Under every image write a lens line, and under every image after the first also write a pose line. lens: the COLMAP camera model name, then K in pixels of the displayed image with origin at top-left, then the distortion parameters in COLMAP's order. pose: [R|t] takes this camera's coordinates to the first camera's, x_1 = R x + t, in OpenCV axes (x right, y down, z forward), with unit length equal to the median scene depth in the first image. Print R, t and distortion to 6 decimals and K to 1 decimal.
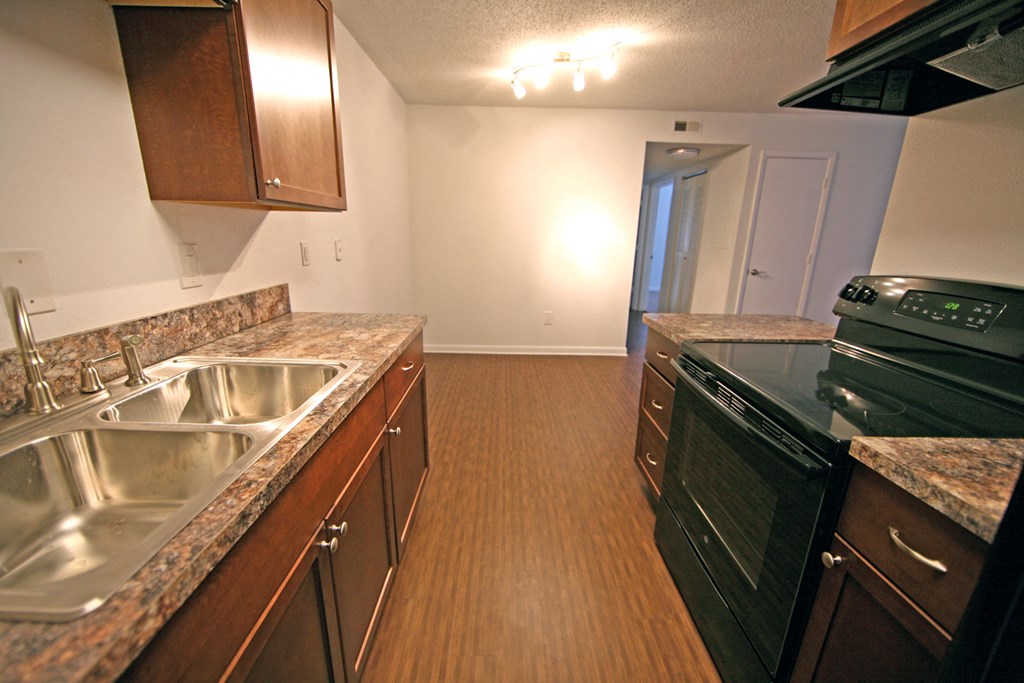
lens RADIAL K [[405.6, 0, 510.4], [0, 405.6, 346.6], [0, 0, 1]] dist [-0.013799, 0.002336]
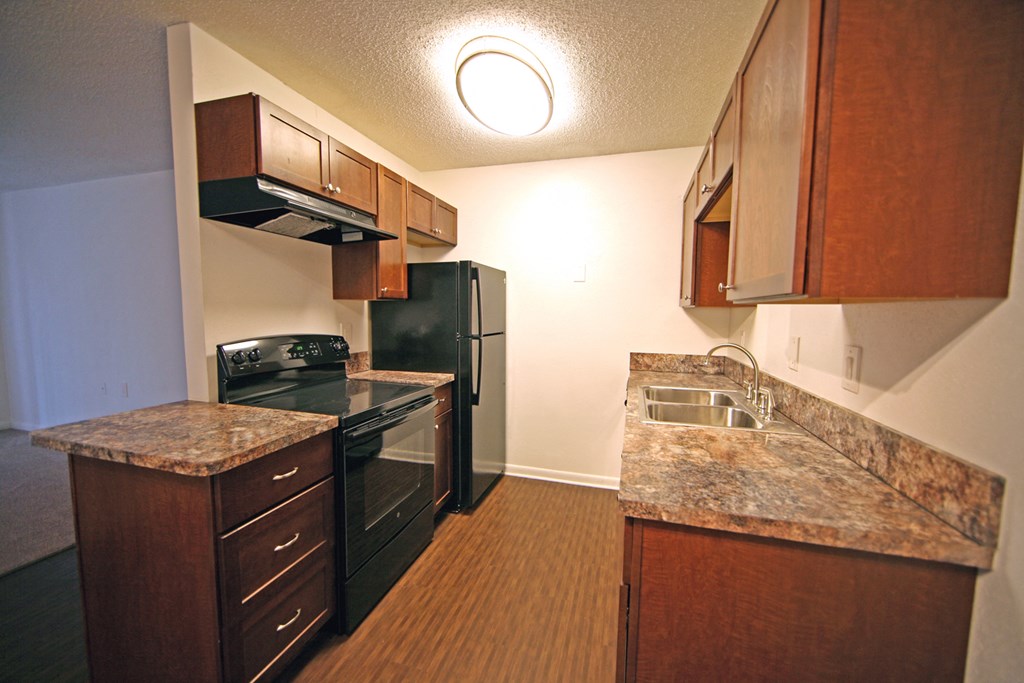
lens RADIAL K [[405.6, 0, 510.4], [0, 405.6, 346.6], [0, 0, 1]] dist [-0.013799, 0.002336]
pose [[-0.955755, -0.058464, 0.288295, -0.298544], [0.047858, 0.936089, 0.348492, -0.596526], [-0.290244, 0.346870, -0.891874, 1.995833]]
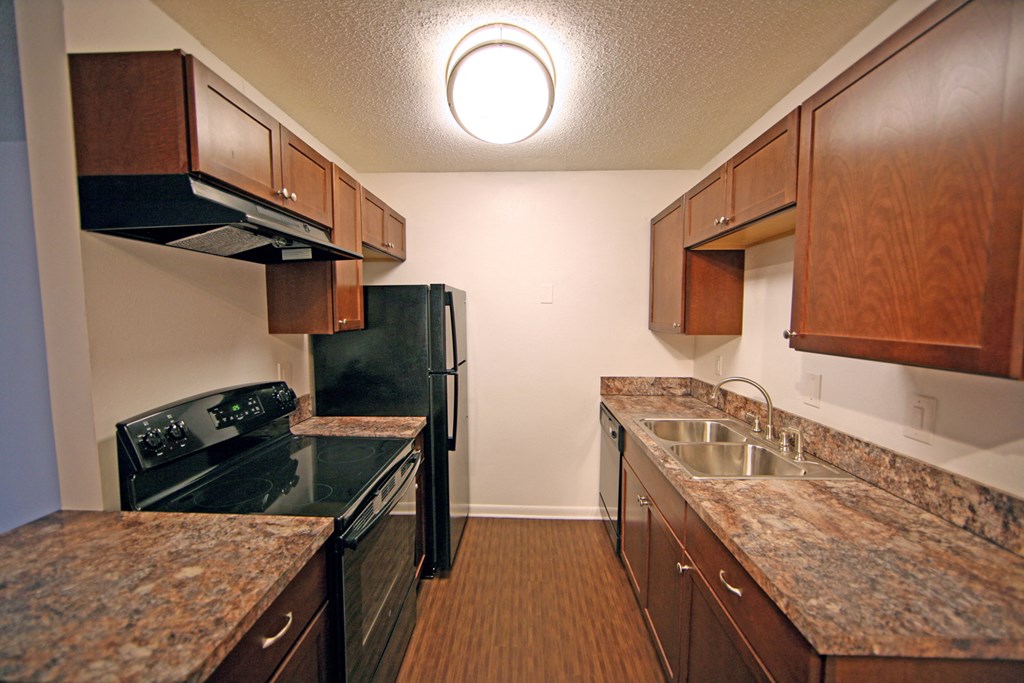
lens RADIAL K [[405.6, 0, 510.4], [0, 405.6, 346.6], [0, 0, 1]] dist [-0.013799, 0.002336]
pose [[-0.998751, -0.026161, 0.042562, 0.109938], [-0.009775, 0.937797, 0.347047, -0.652002], [-0.048994, 0.346198, -0.936881, 1.812180]]
